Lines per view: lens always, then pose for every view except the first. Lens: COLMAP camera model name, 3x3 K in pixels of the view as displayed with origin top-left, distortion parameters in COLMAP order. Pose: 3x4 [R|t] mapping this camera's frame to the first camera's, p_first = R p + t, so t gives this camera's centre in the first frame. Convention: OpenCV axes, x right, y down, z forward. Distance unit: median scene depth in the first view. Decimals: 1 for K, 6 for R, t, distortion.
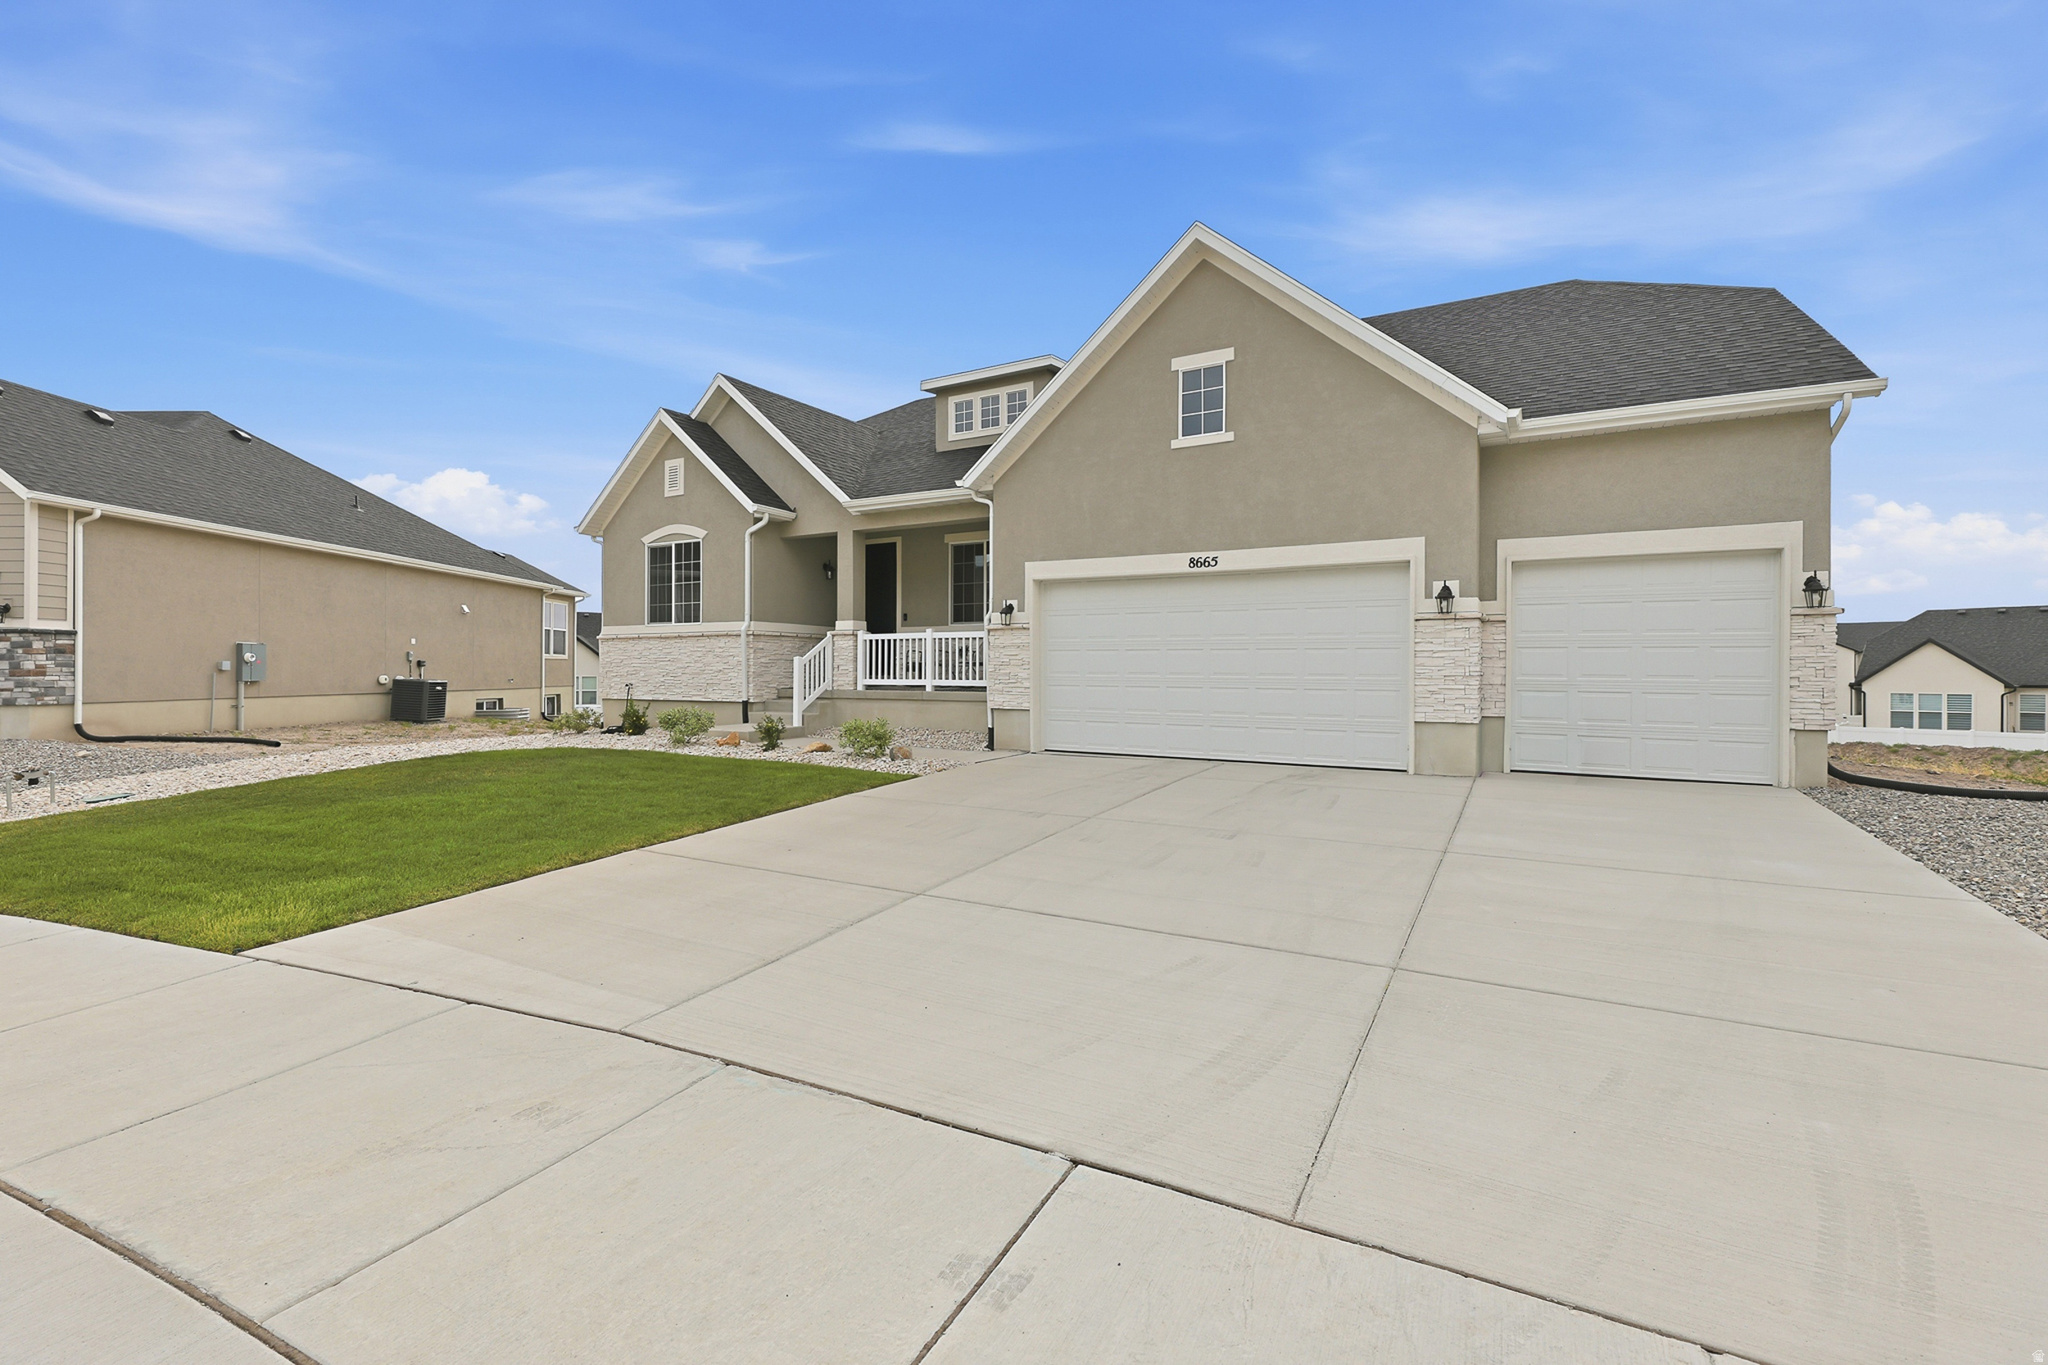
lens RADIAL K [[848.9, 0, 1028.9], [0, 848.9, 668.1], [0, 0, 1]] dist [0.000588, 0.000019]
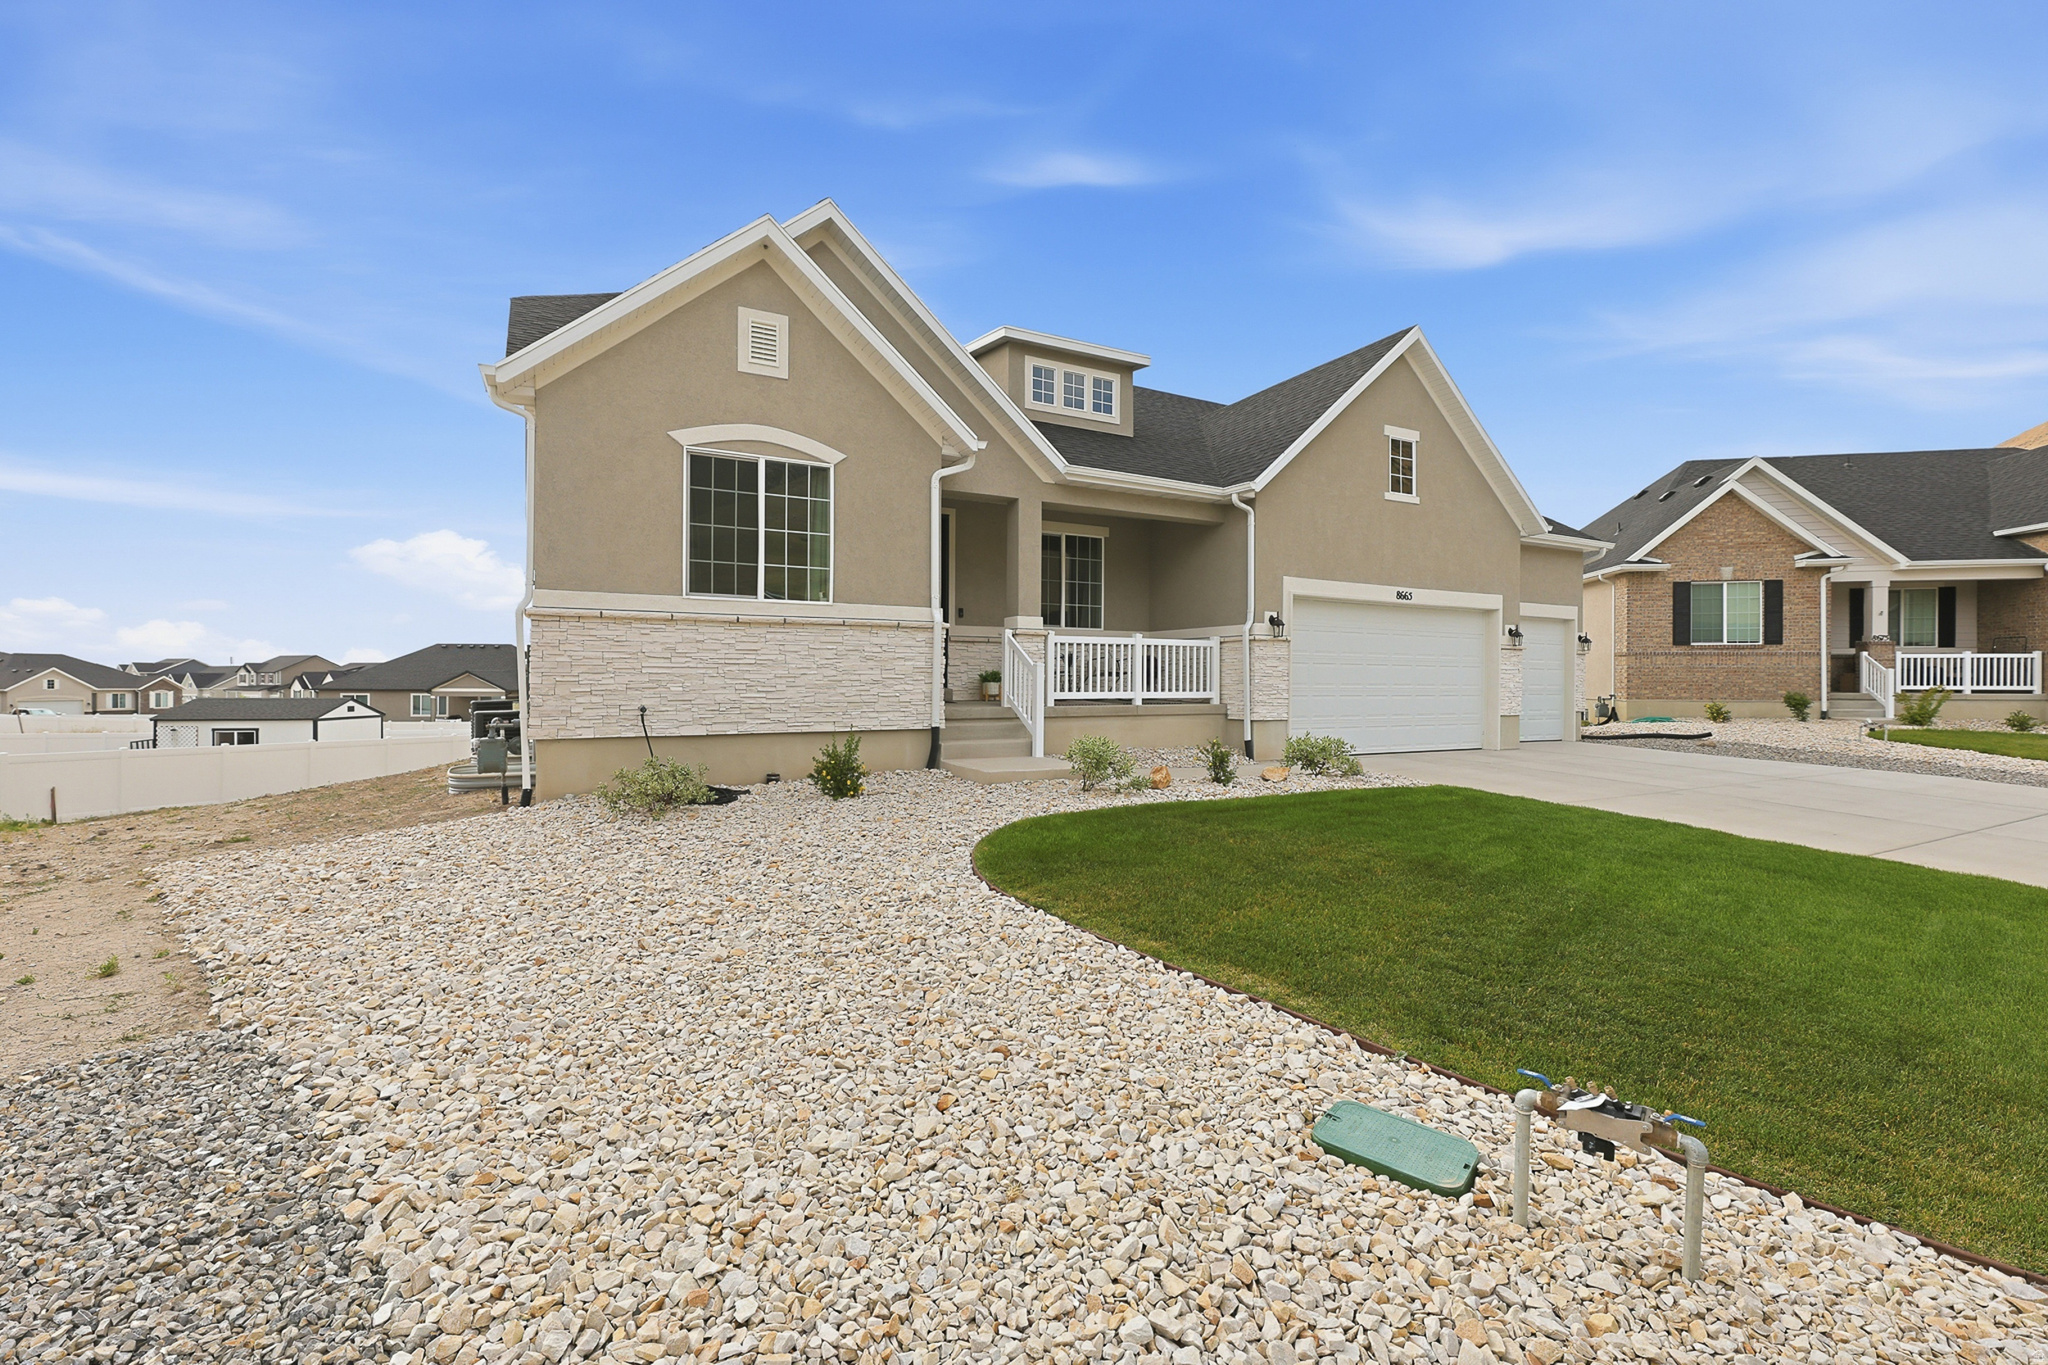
lens RADIAL K [[848.9, 0, 1029.3], [0, 848.9, 694.6], [0, 0, 1]] dist [0.000588, 0.000019]
pose [[0.549571, -0.011550, 0.835367, -0.846708], [-0.001613, 0.999888, 0.014886, 0.003266], [-0.835445, -0.009528, 0.549491, 0.565679]]
